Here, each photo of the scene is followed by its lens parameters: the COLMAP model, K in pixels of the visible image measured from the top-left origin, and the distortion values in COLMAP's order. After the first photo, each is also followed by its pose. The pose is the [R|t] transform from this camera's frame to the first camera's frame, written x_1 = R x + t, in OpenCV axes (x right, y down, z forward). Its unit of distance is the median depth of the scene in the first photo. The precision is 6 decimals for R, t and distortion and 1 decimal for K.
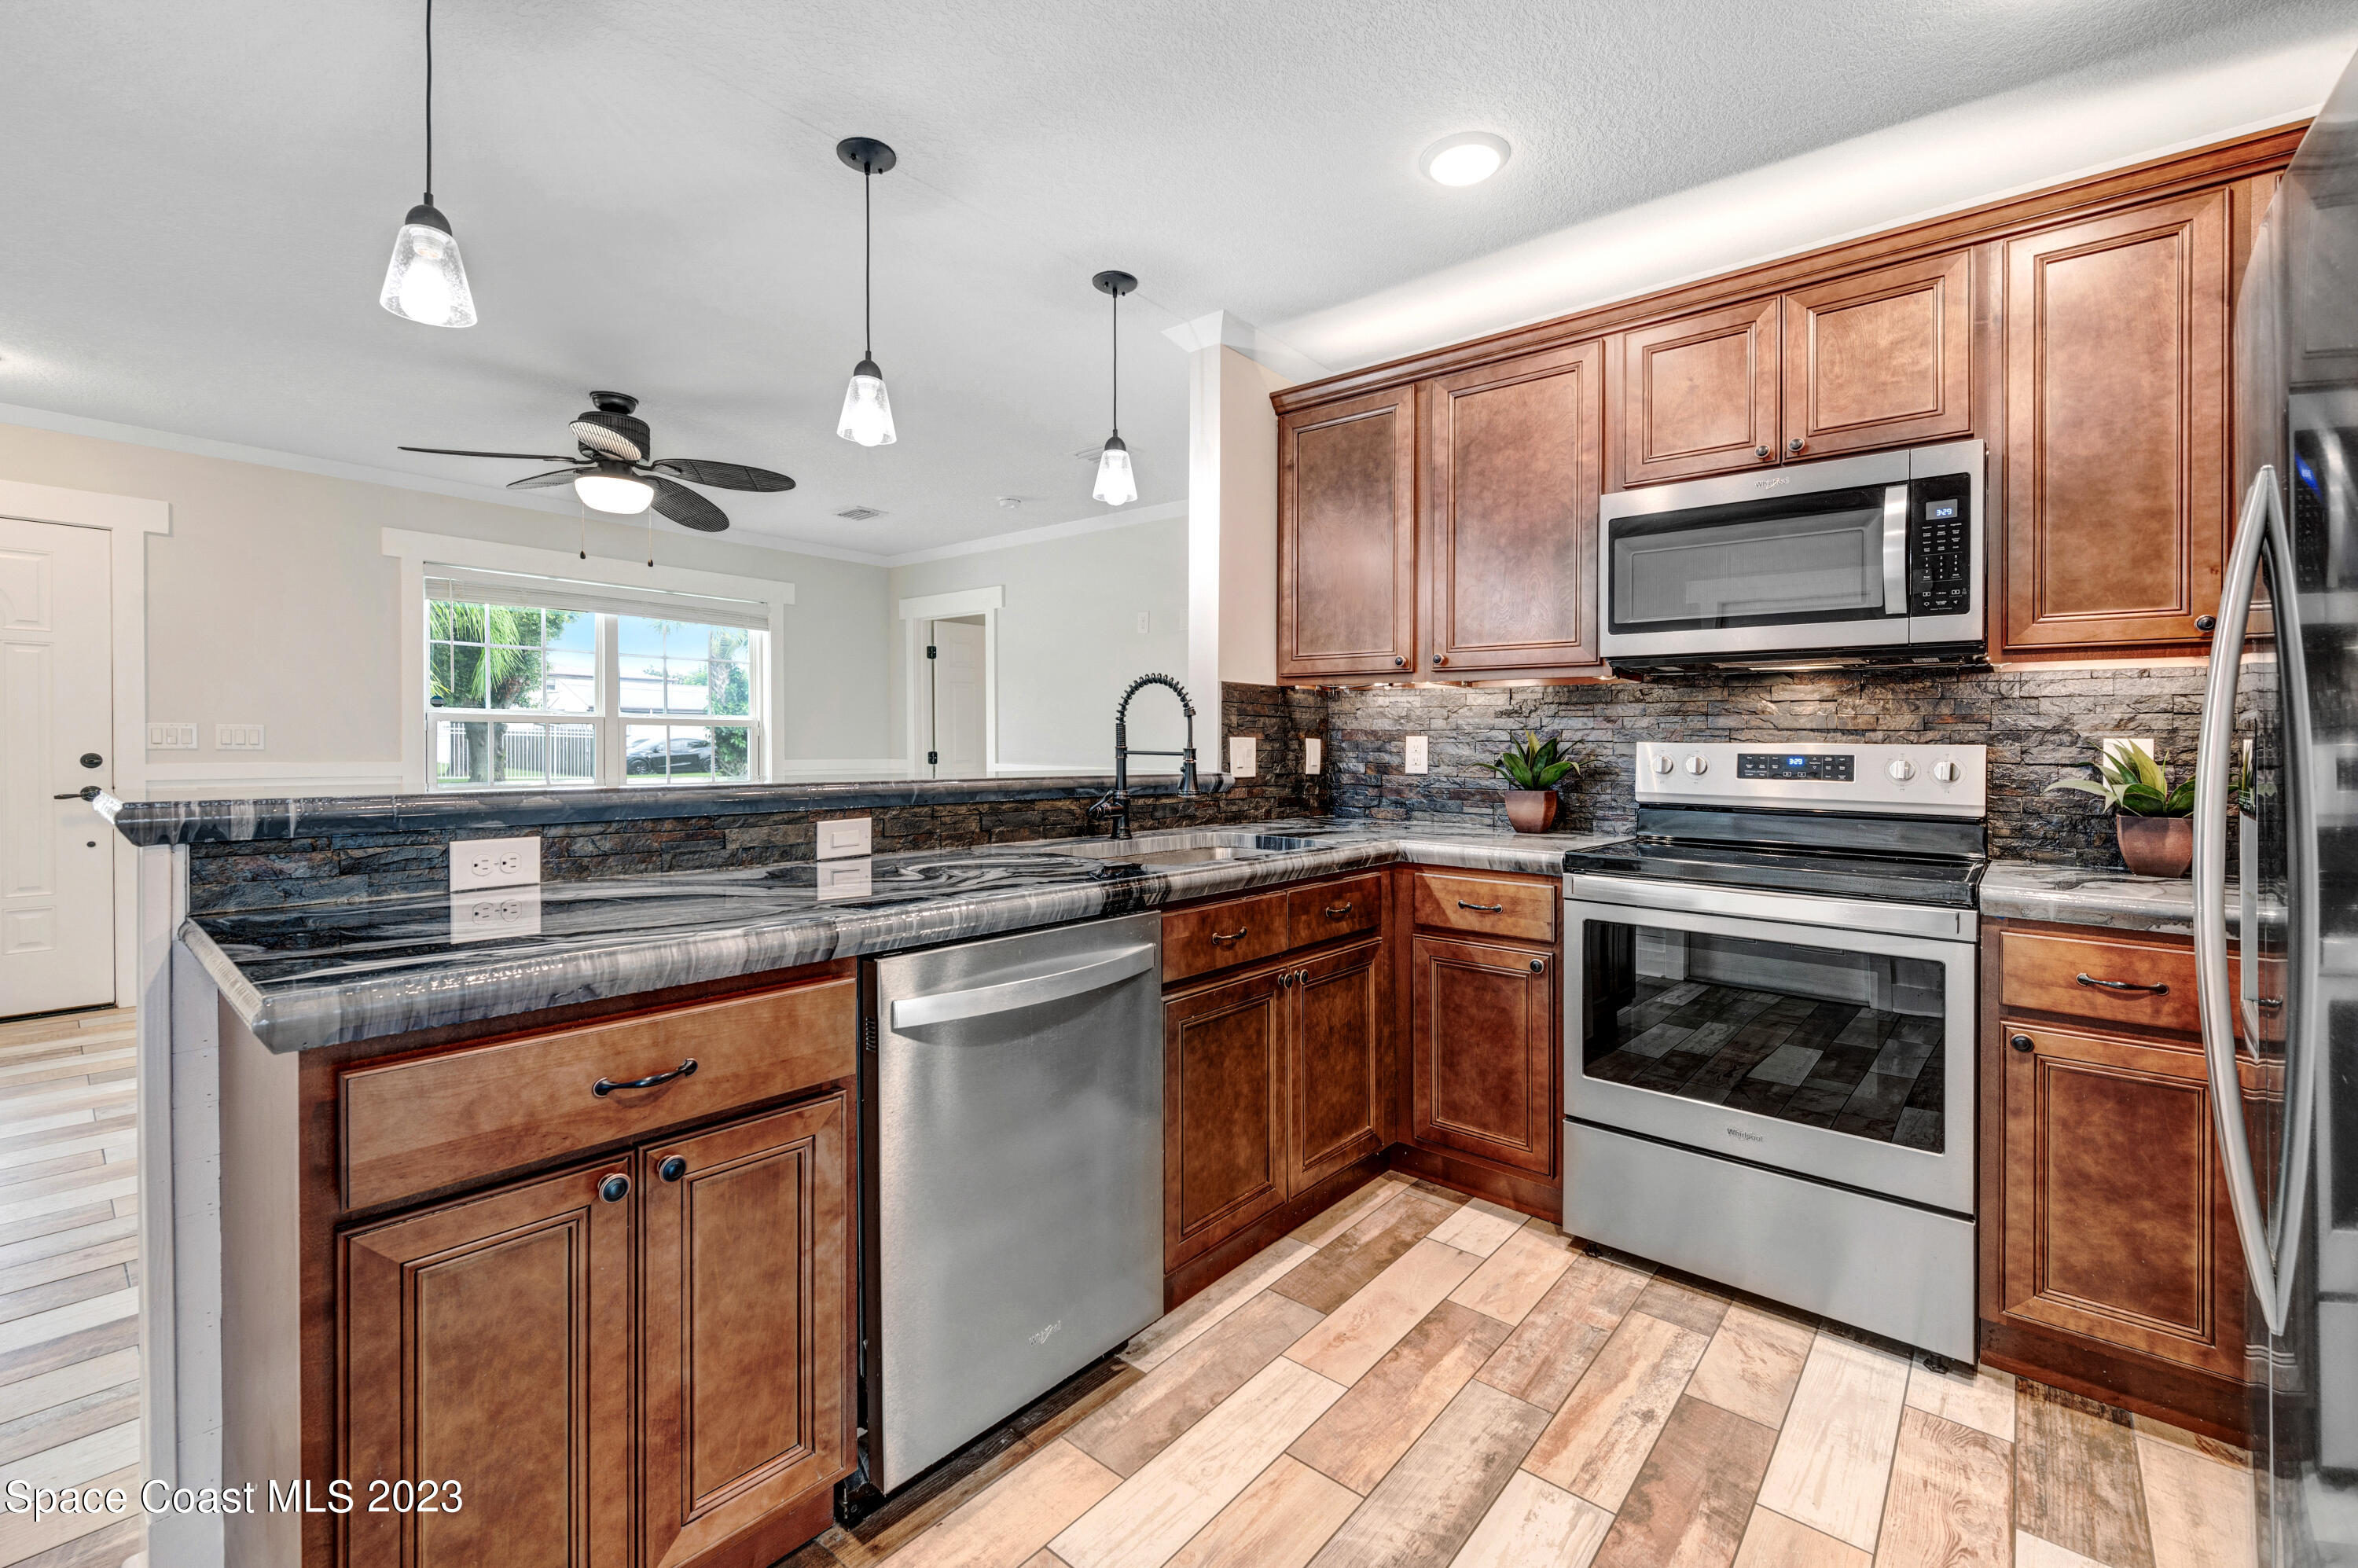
lens RADIAL K [[993.9, 0, 1175.5], [0, 993.9, 731.0], [0, 0, 1]] dist [-0.000470, -0.000232]
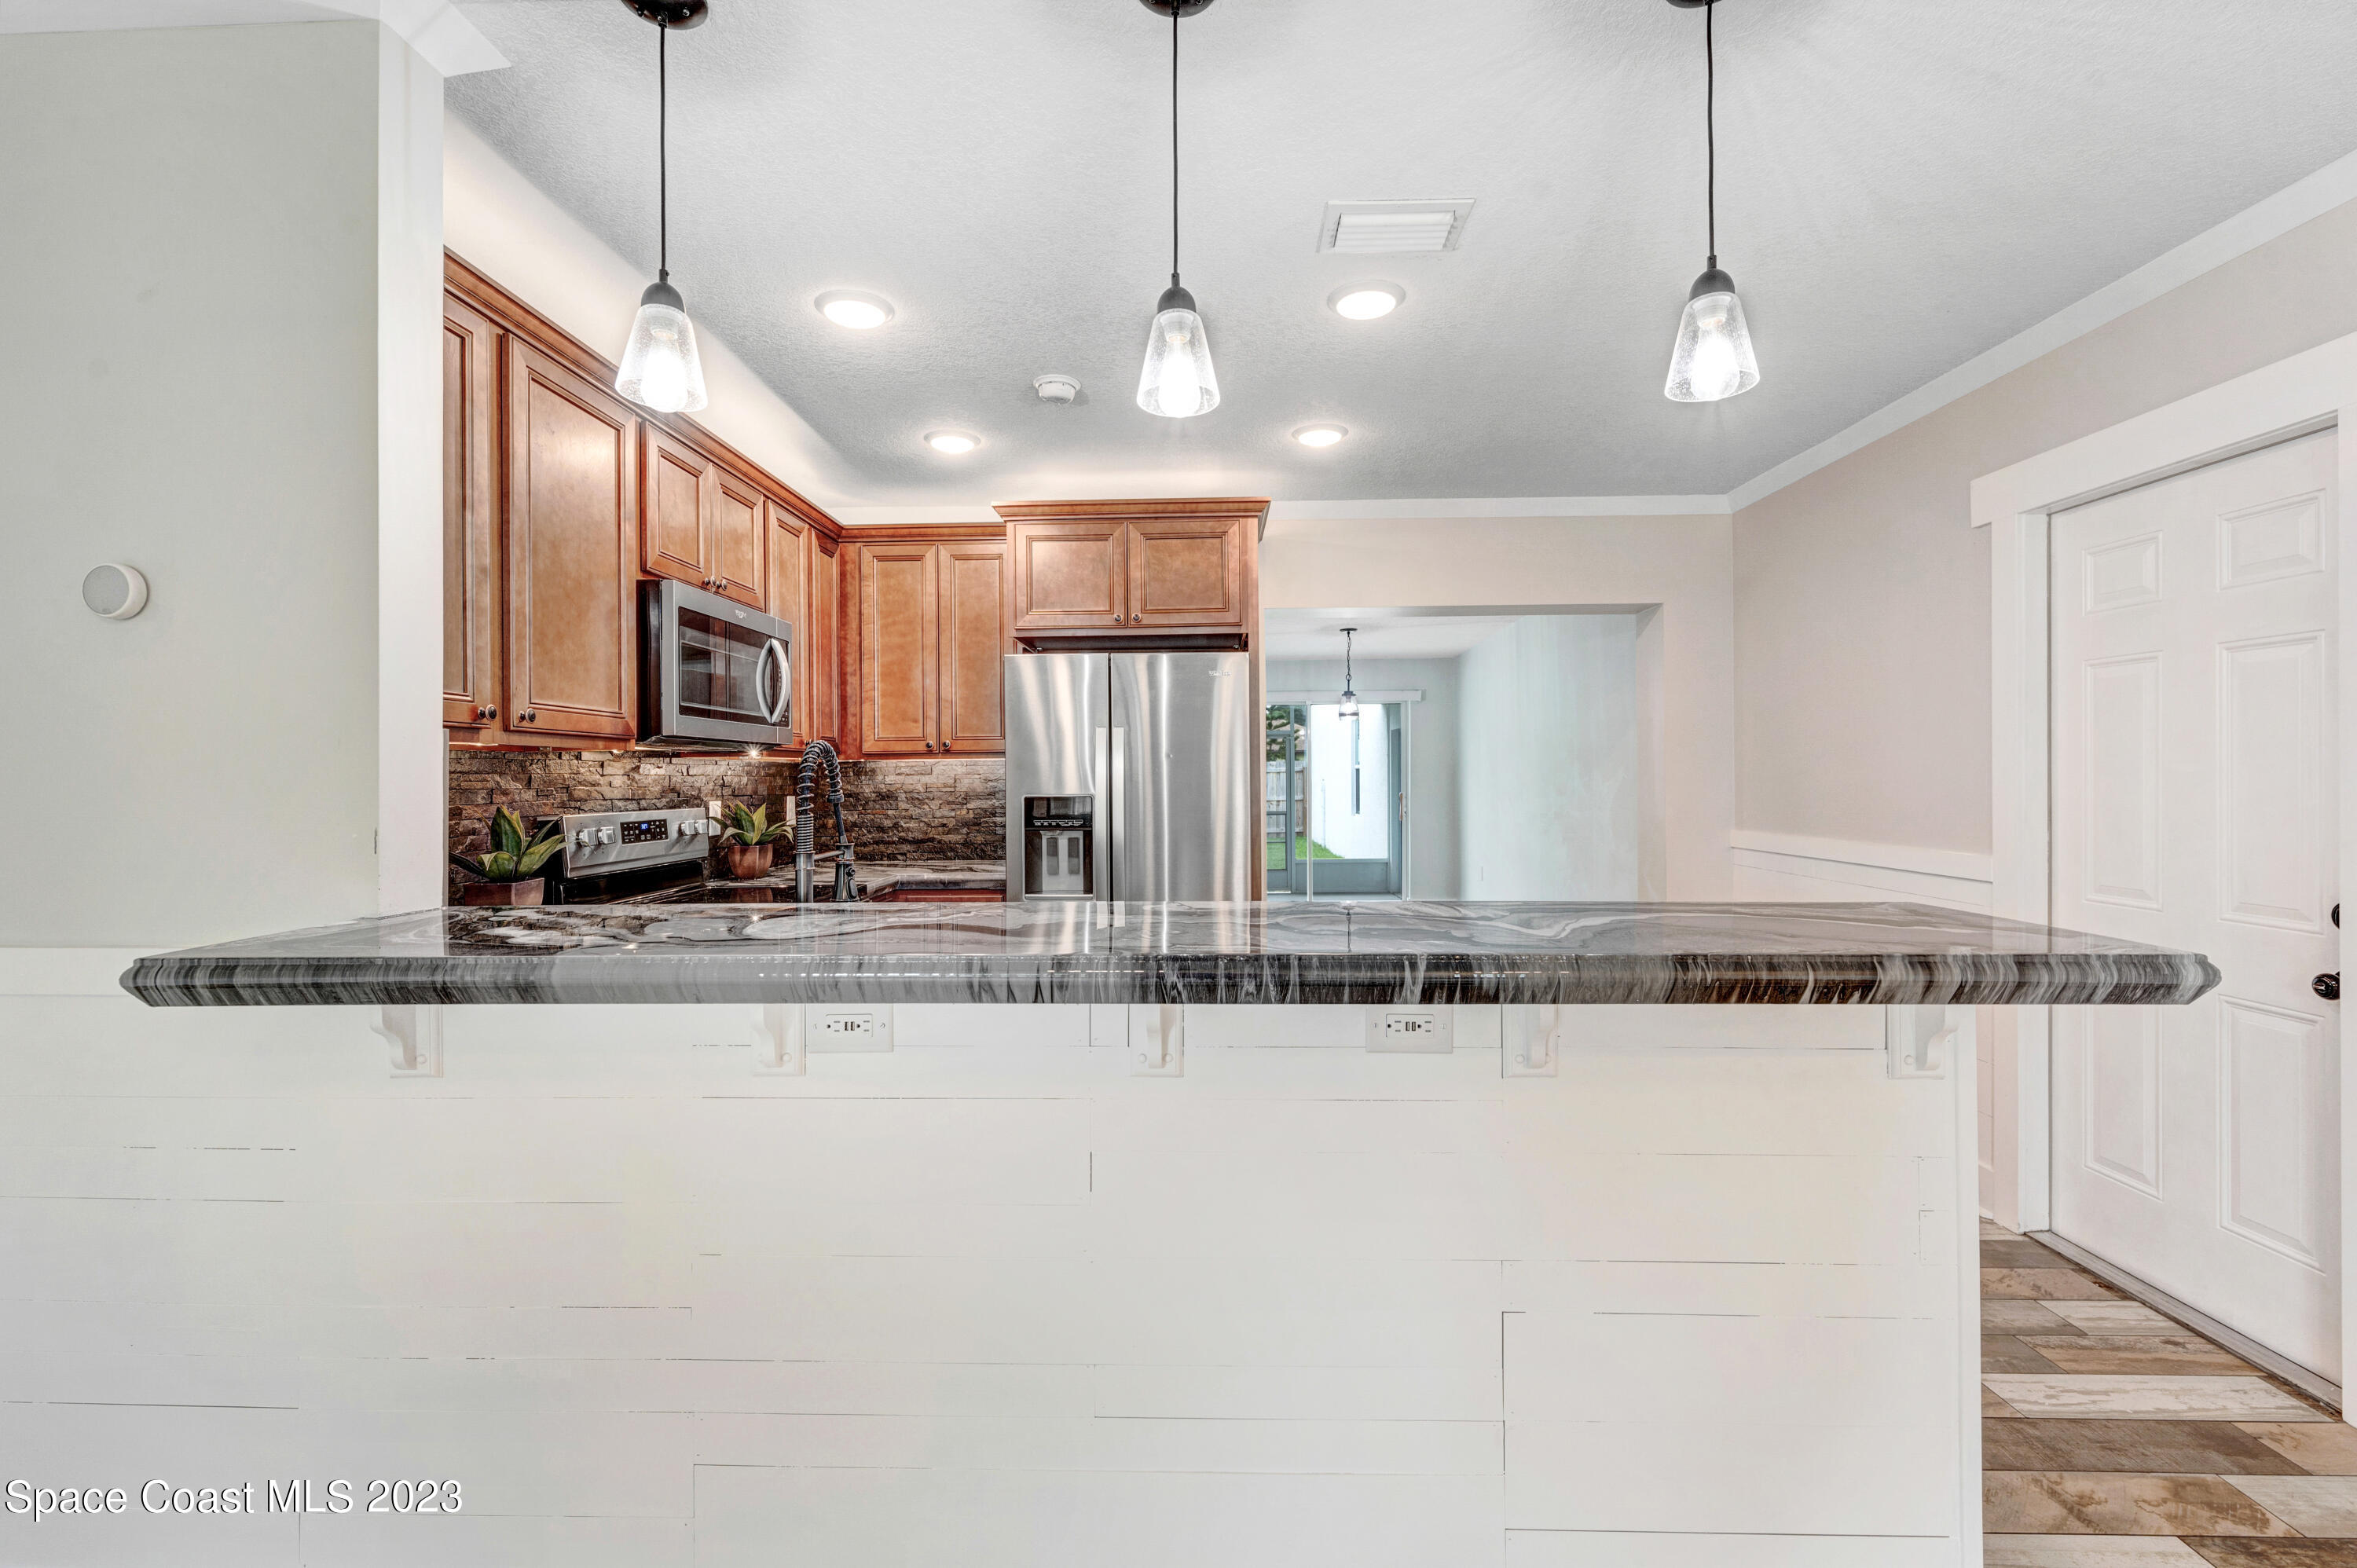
lens RADIAL K [[1019.4, 0, 1178.5], [0, 1019.4, 784.0], [0, 0, 1]] dist [0.000736, 0.000154]
pose [[-0.623088, -0.011744, 0.782063, -0.853823], [-0.008802, 0.999929, 0.008003, -0.041226], [-0.782102, -0.001898, -0.623148, 1.426146]]
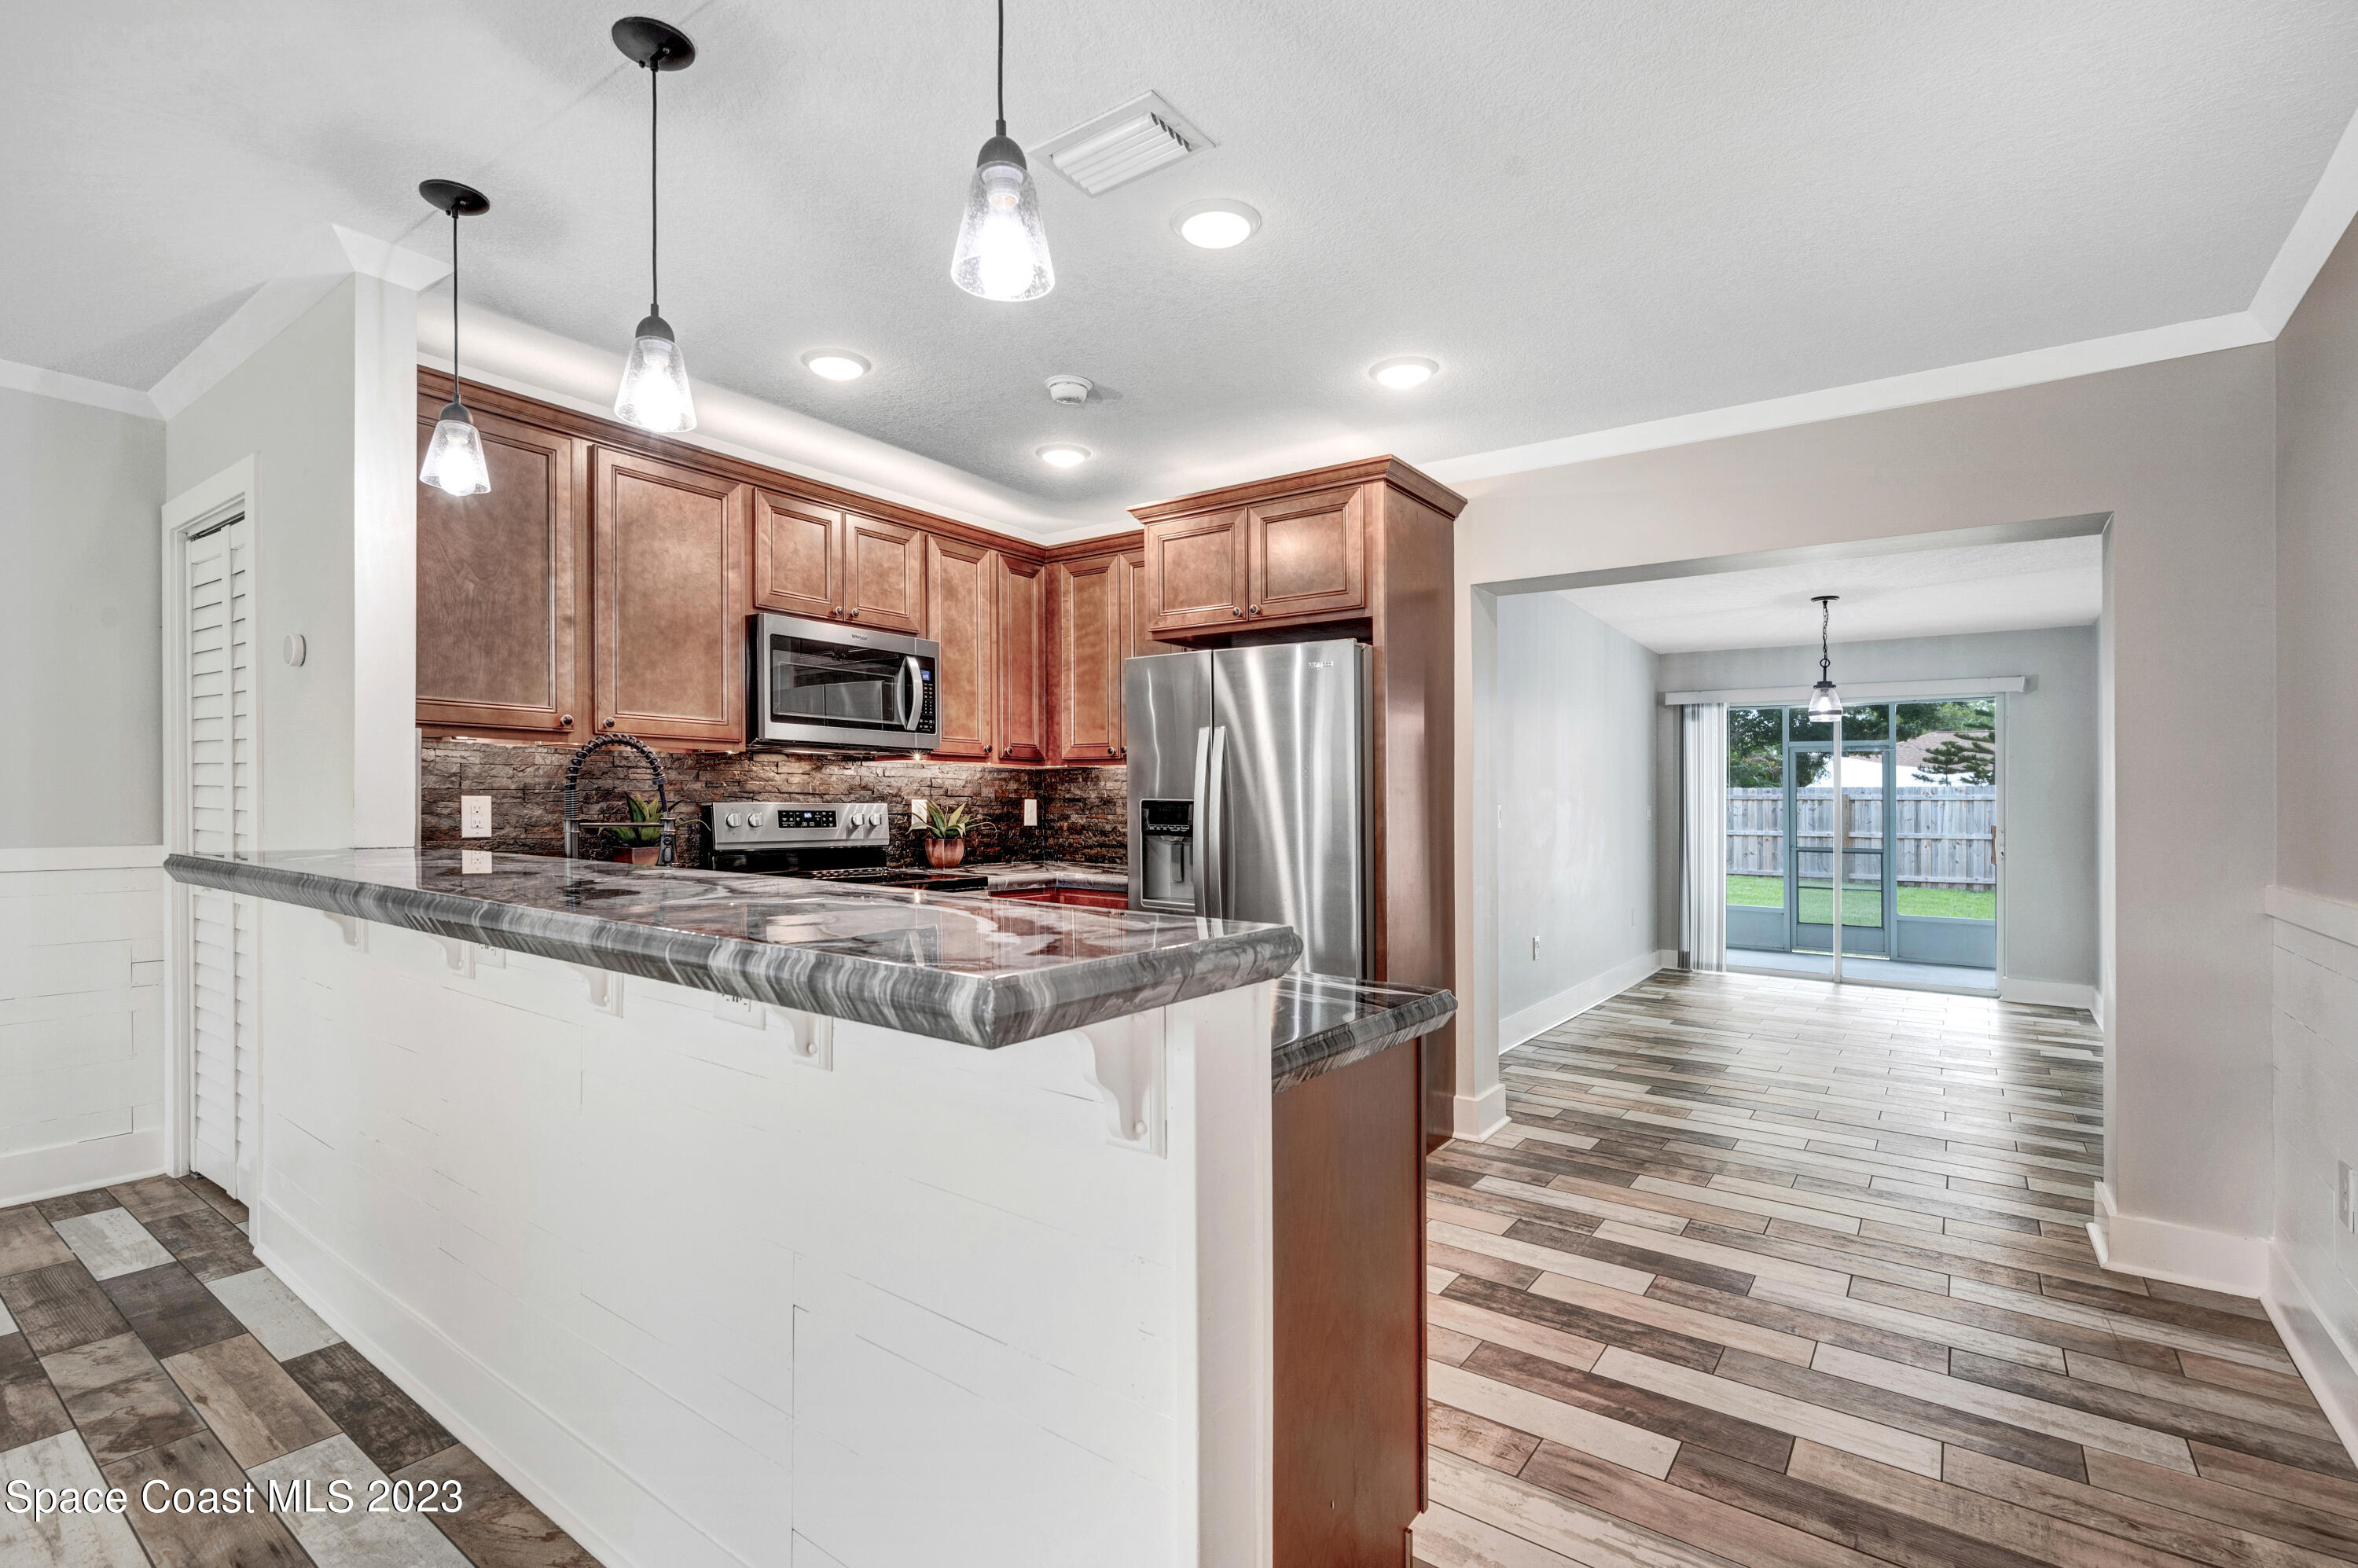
lens RADIAL K [[1084.9, 0, 1128.8], [0, 1084.9, 799.0], [0, 0, 1]] dist [-0.000343, 0.000199]
pose [[-0.045646, -0.010814, 0.998899, -1.151218], [-0.023791, 0.999670, 0.009735, -0.023554], [-0.998674, -0.023320, -0.045889, 0.669415]]
